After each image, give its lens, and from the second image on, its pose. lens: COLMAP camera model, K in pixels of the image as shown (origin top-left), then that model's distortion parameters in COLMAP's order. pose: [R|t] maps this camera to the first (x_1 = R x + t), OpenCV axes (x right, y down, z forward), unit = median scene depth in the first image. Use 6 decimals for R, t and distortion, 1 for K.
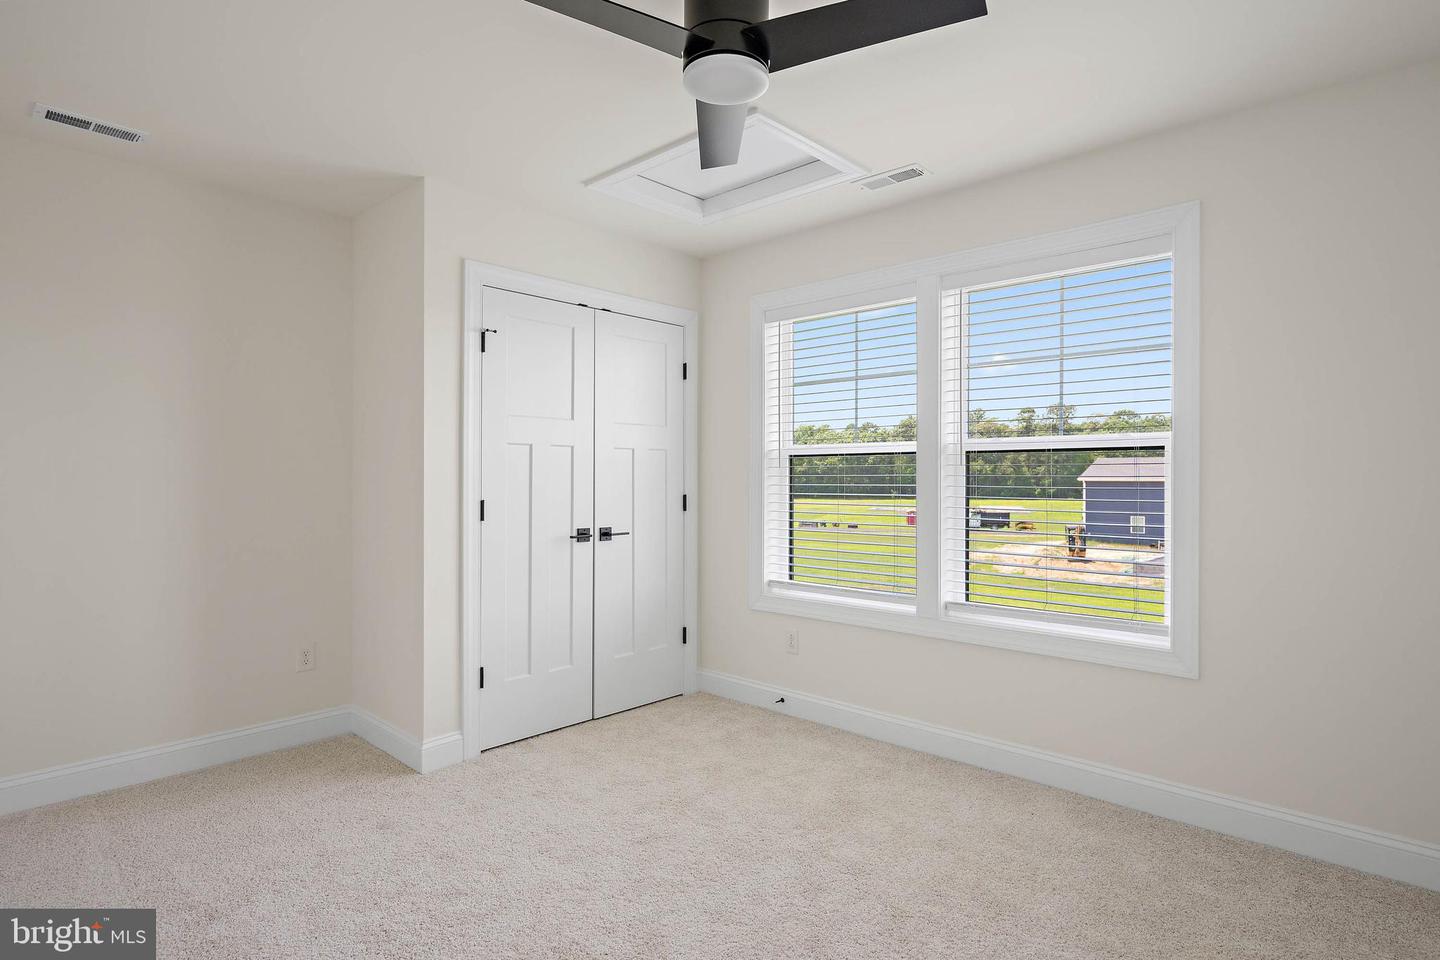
lens RADIAL K [[764.9, 0, 720.0], [0, 764.9, 480.0], [0, 0, 1]] dist [0.004973, 0.000502]
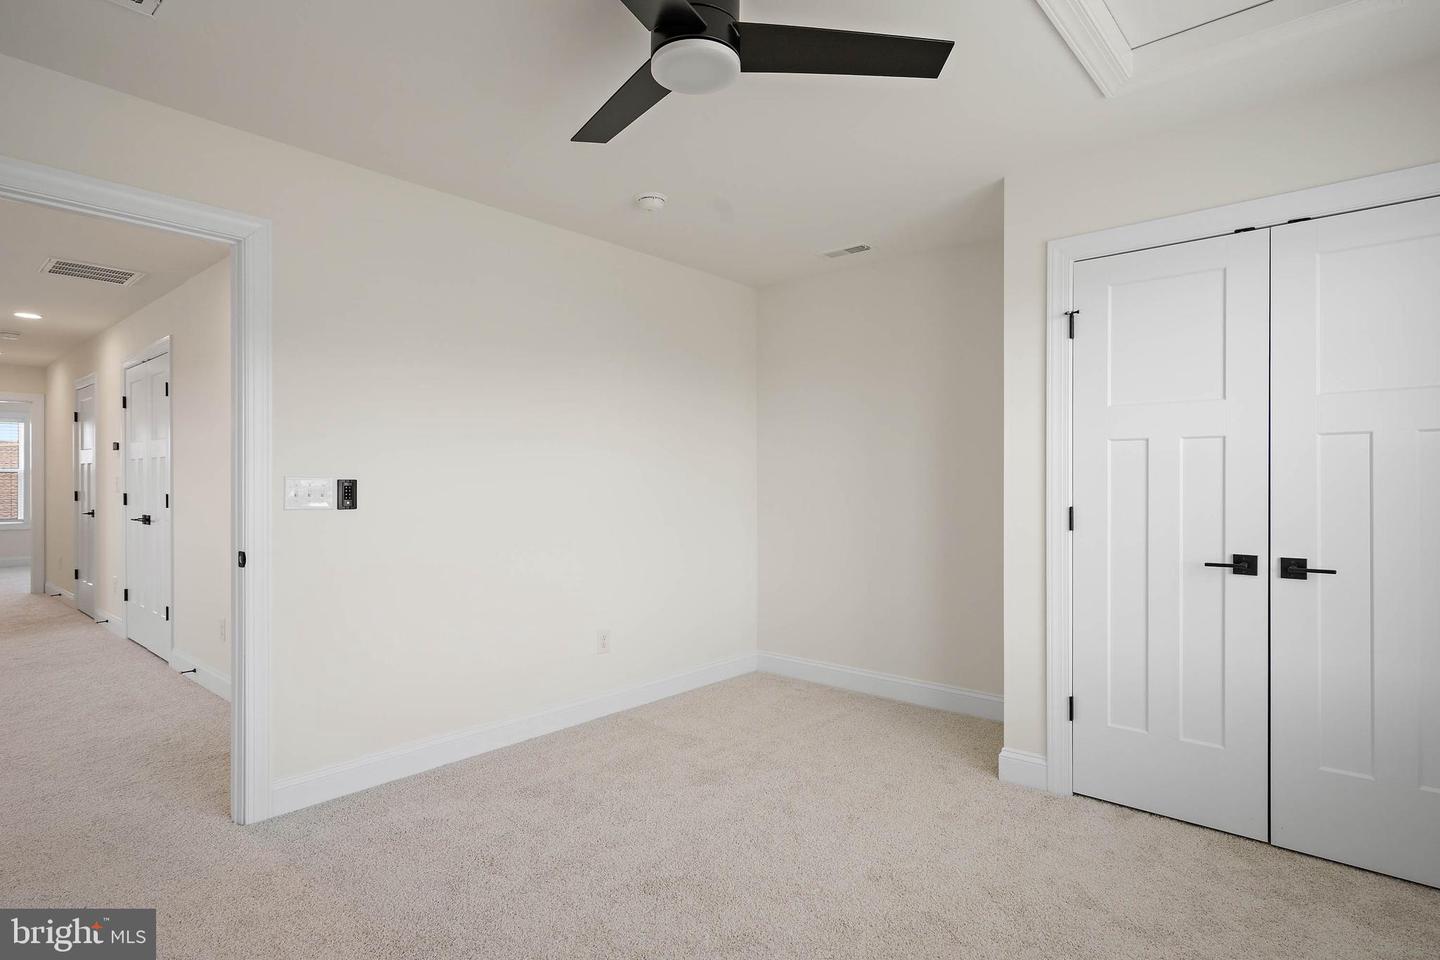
lens RADIAL K [[764.9, 0, 720.0], [0, 764.9, 480.0], [0, 0, 1]] dist [0.004973, 0.000502]
pose [[0.035251, 0.001716, -0.999377, 0.510996], [-0.007112, 0.999974, 0.001466, -0.001714], [0.999353, 0.007056, 0.035262, 0.524677]]
